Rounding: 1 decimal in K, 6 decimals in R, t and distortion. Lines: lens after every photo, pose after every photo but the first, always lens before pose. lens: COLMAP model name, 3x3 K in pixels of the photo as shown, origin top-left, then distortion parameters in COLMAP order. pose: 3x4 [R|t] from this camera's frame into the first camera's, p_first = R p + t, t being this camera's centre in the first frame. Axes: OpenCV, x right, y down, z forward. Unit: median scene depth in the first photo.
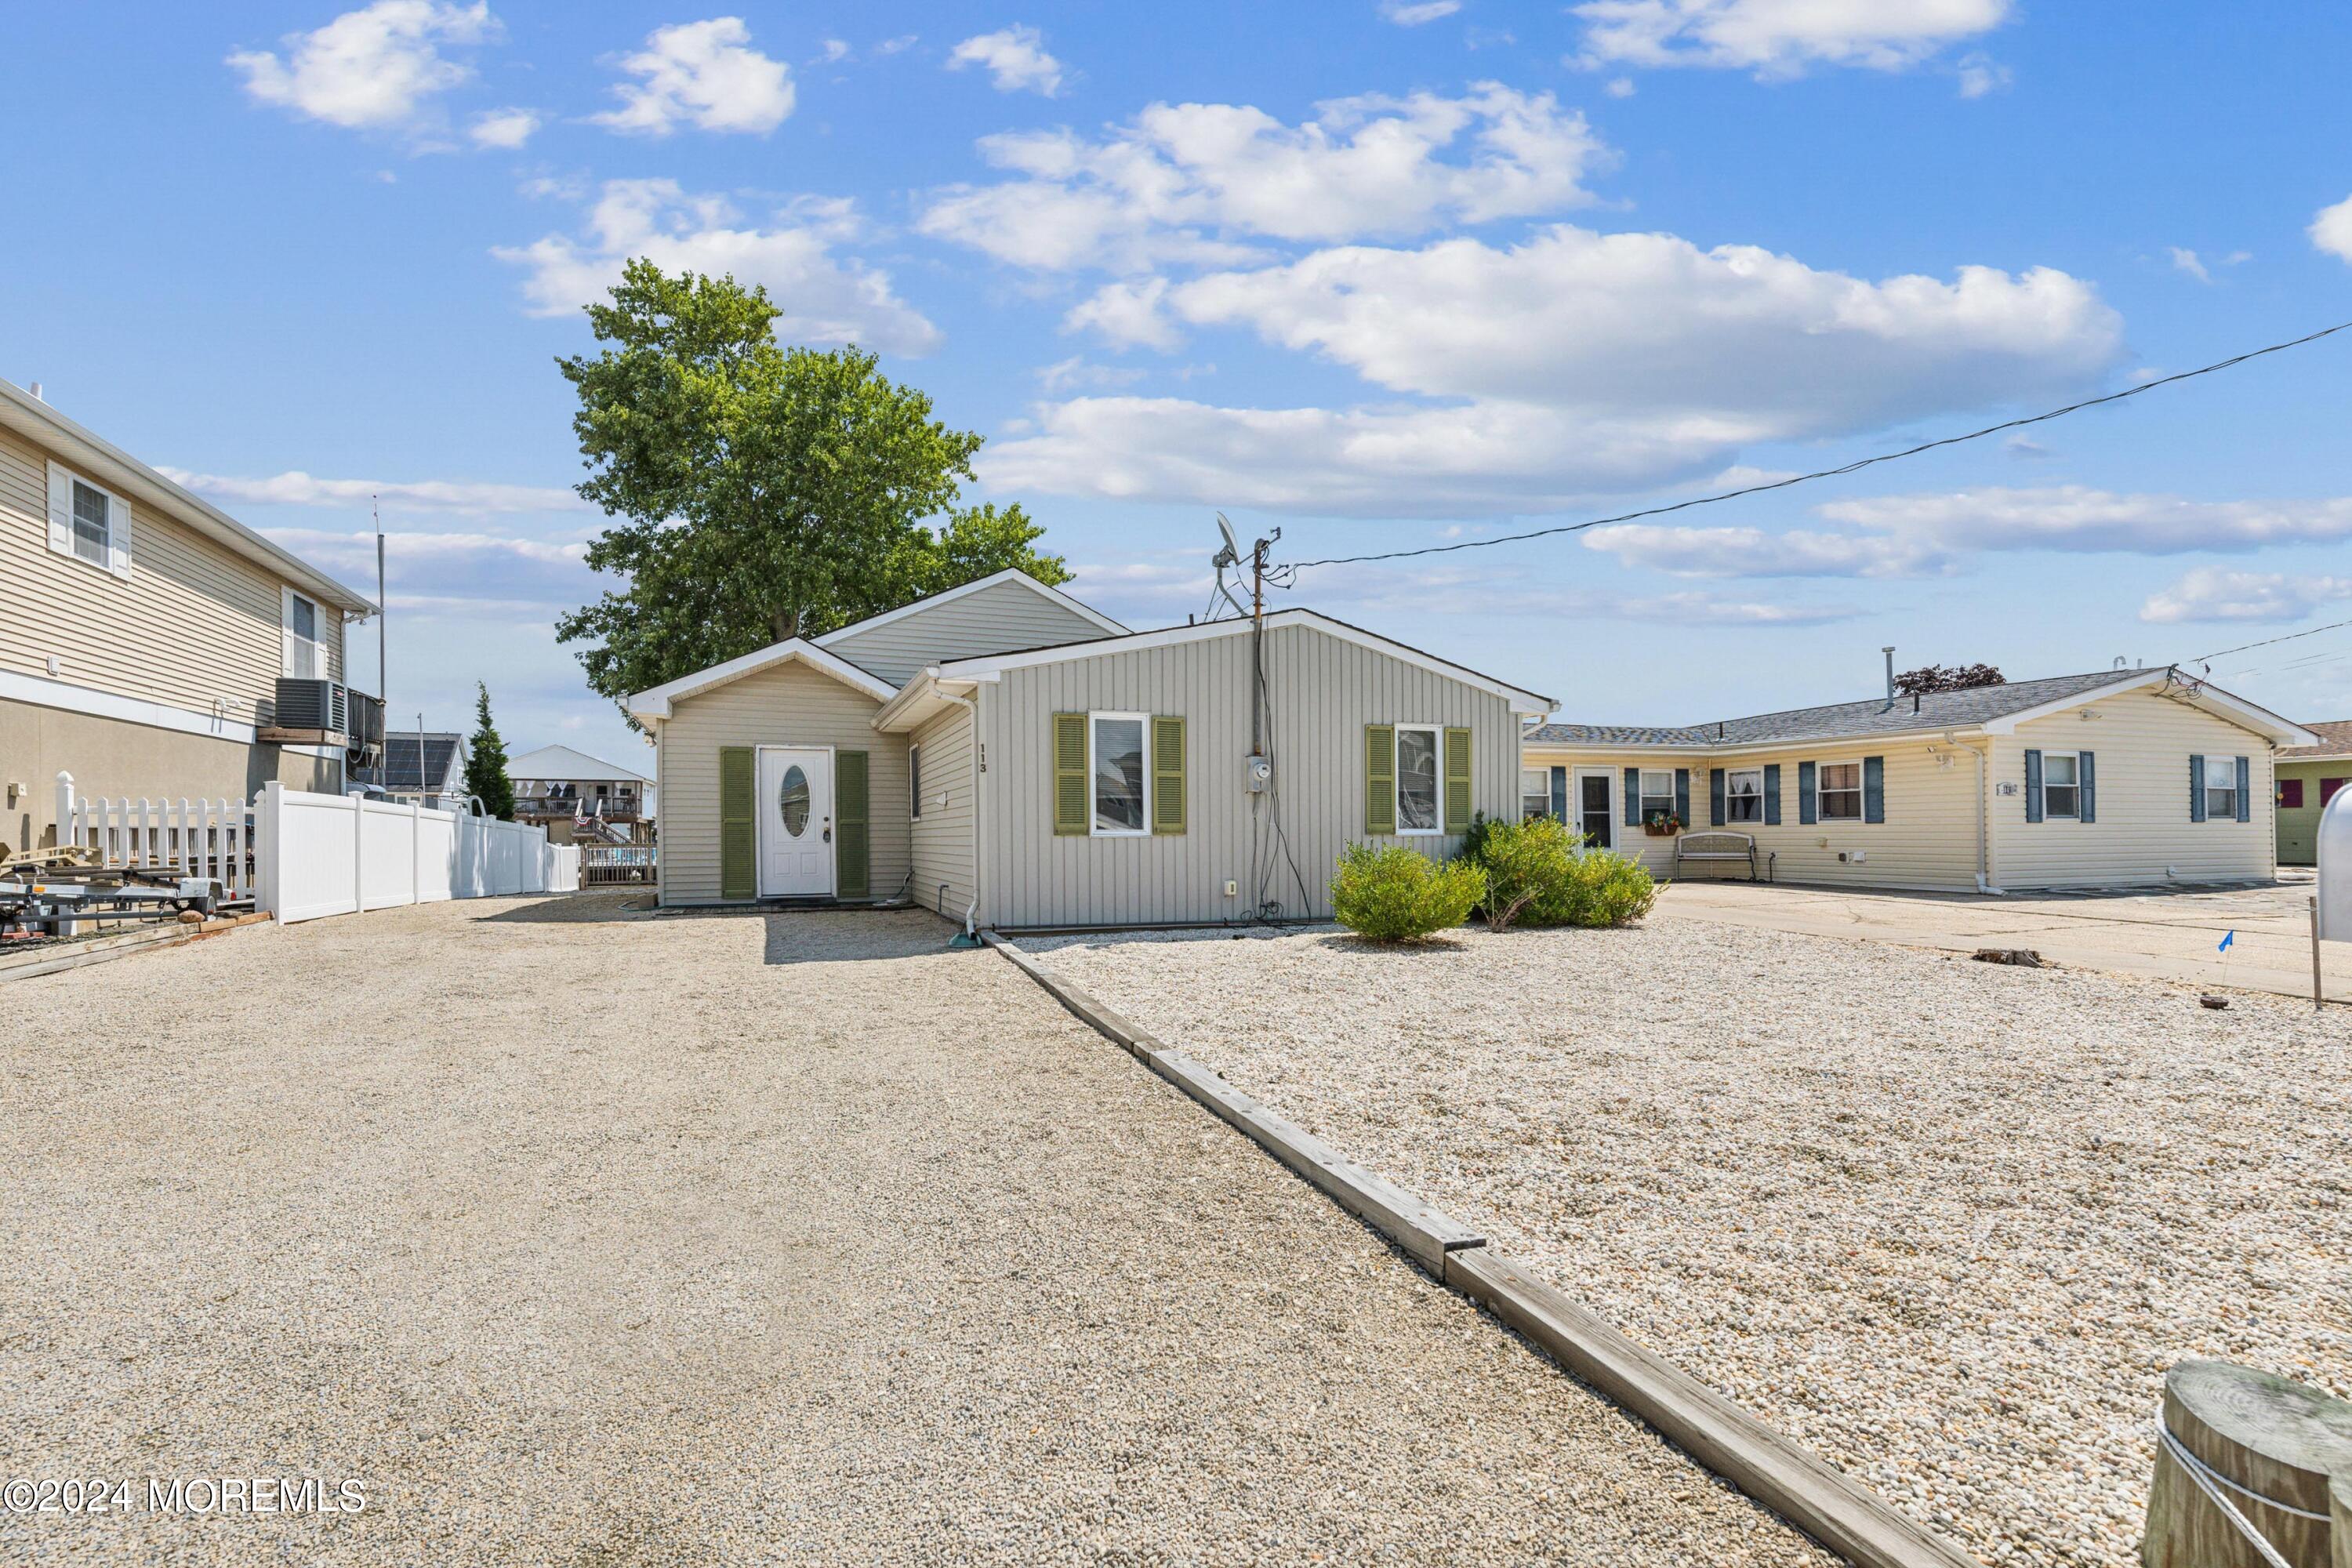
lens RADIAL K [[1034.9, 0, 1180.5], [0, 1034.9, 854.1], [0, 0, 1]] dist [-0.001238, 0.001038]
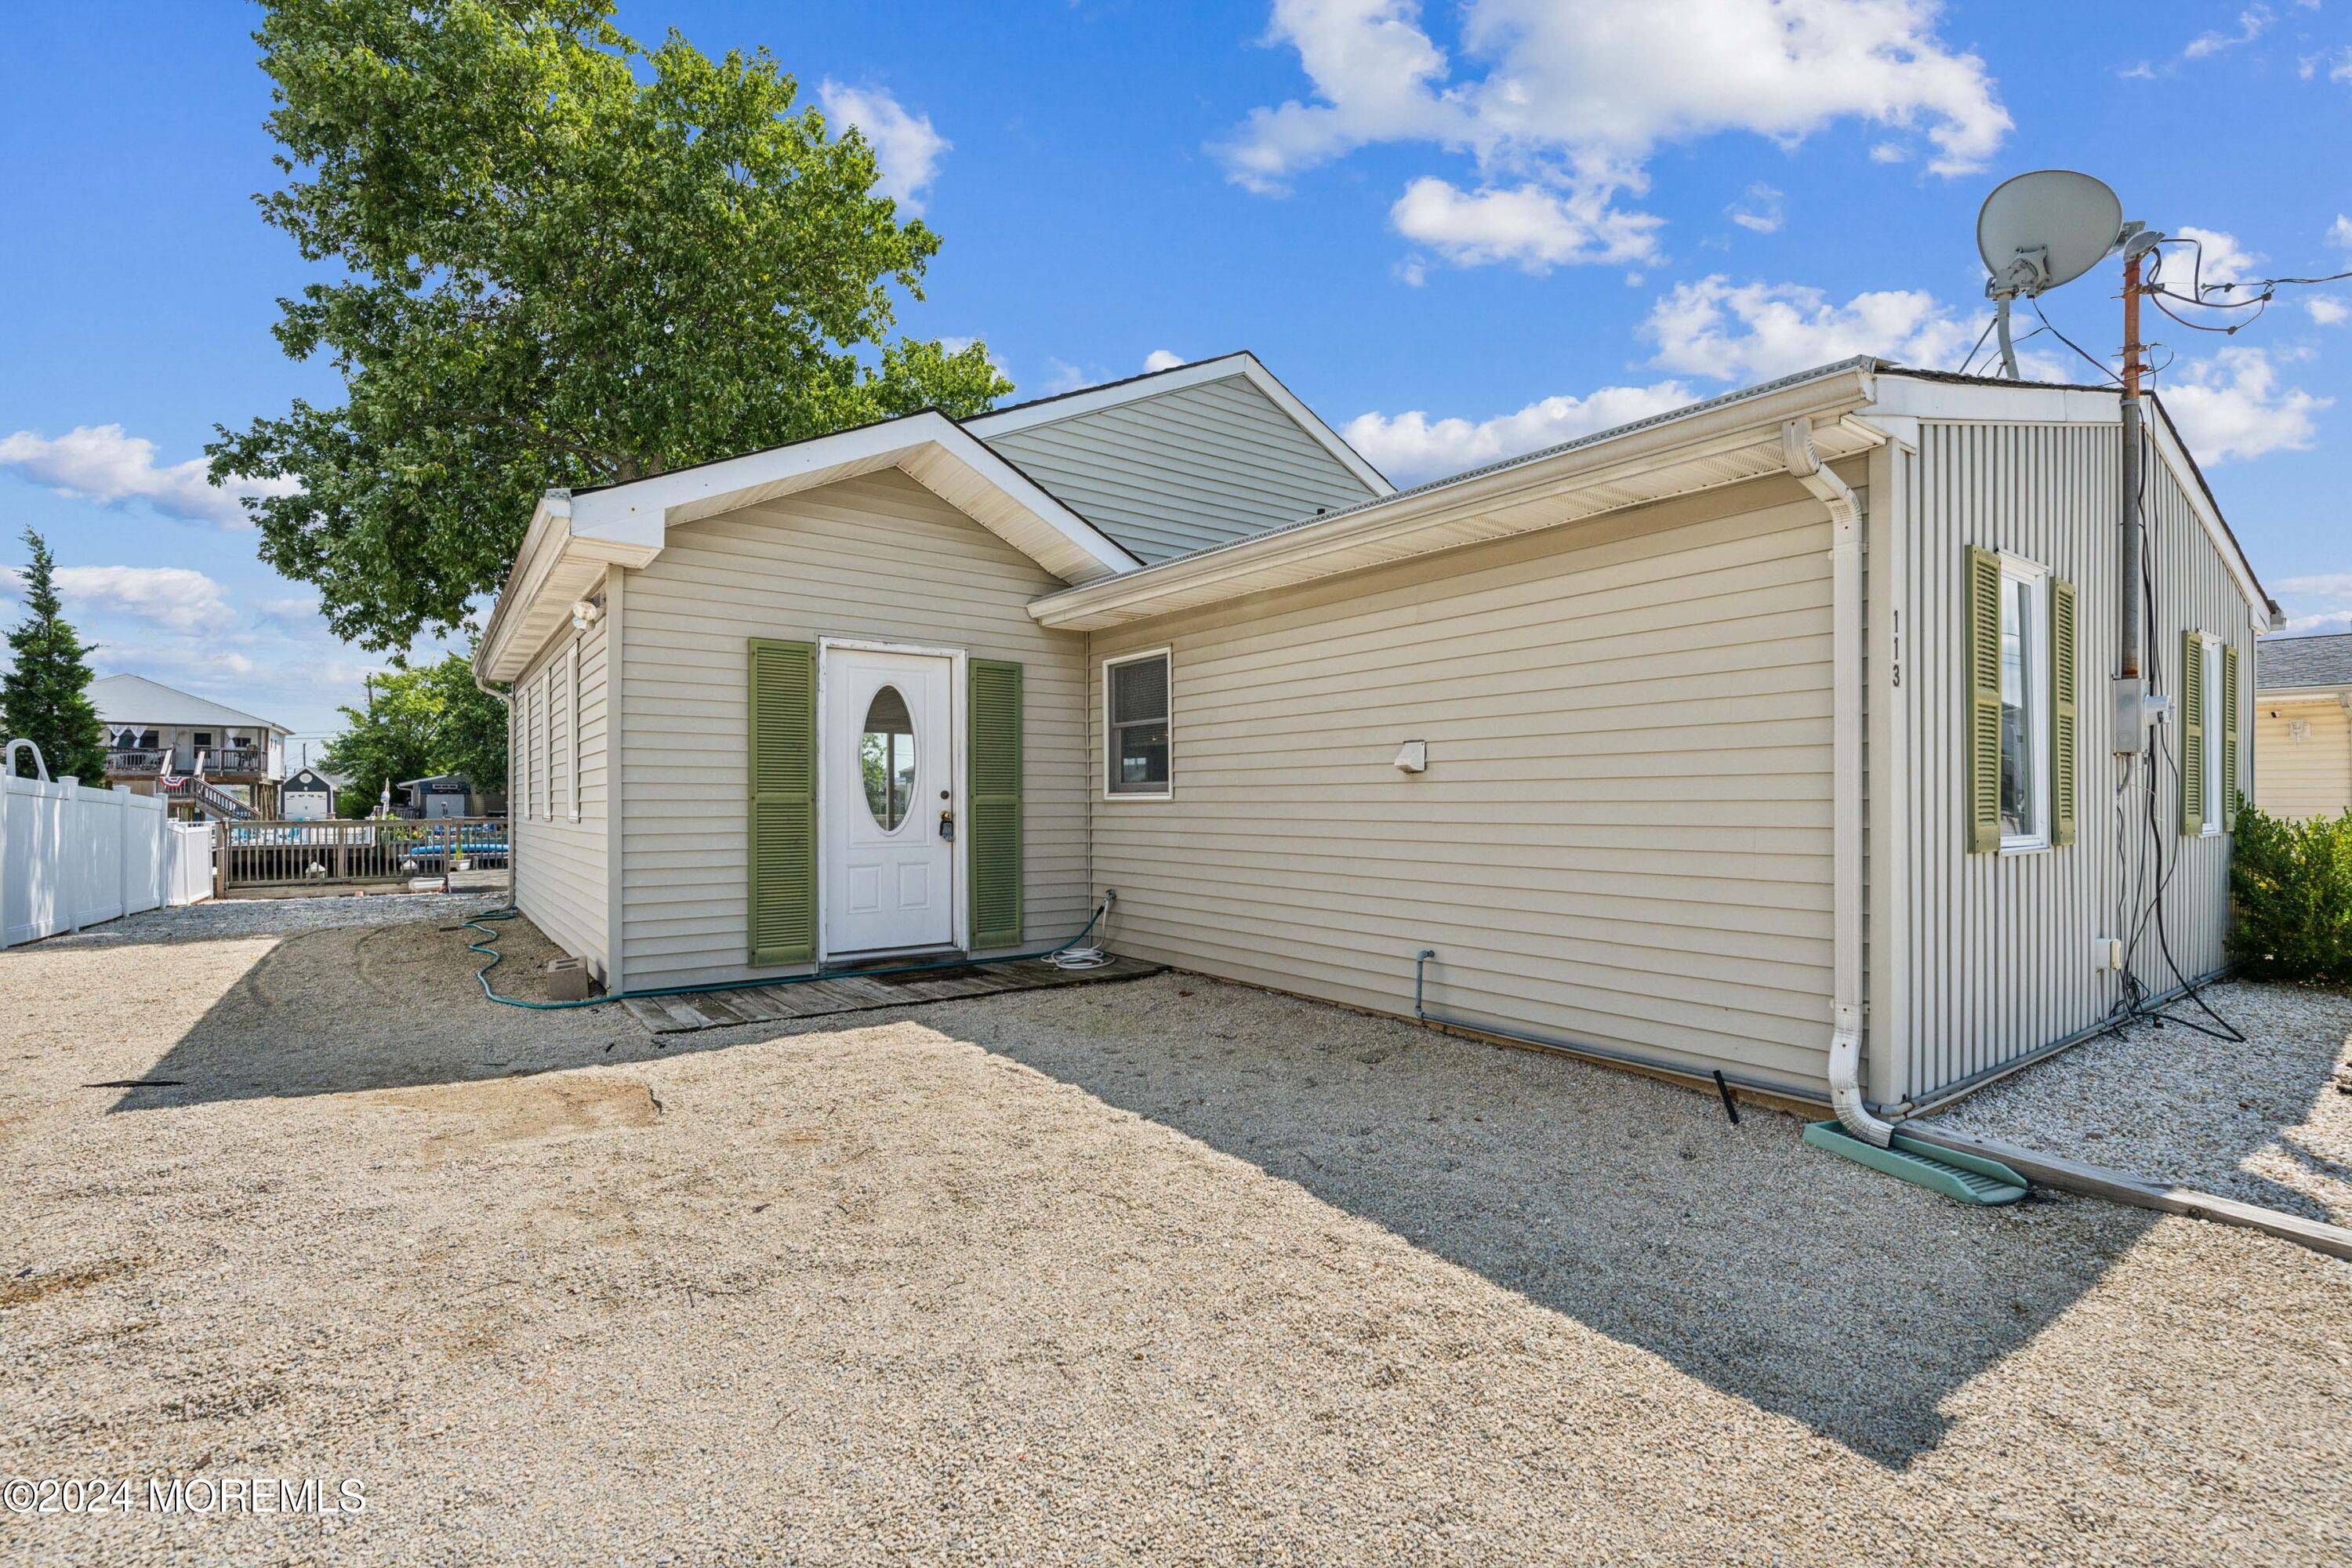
lens RADIAL K [[1034.9, 0, 1165.2], [0, 1034.9, 797.1], [0, 0, 1]] dist [-0.001238, 0.001038]
pose [[0.966112, 0.003583, 0.258099, -0.252203], [0.001457, 0.999812, -0.019332, -0.015568], [-0.258120, 0.019053, 0.965925, 0.334851]]
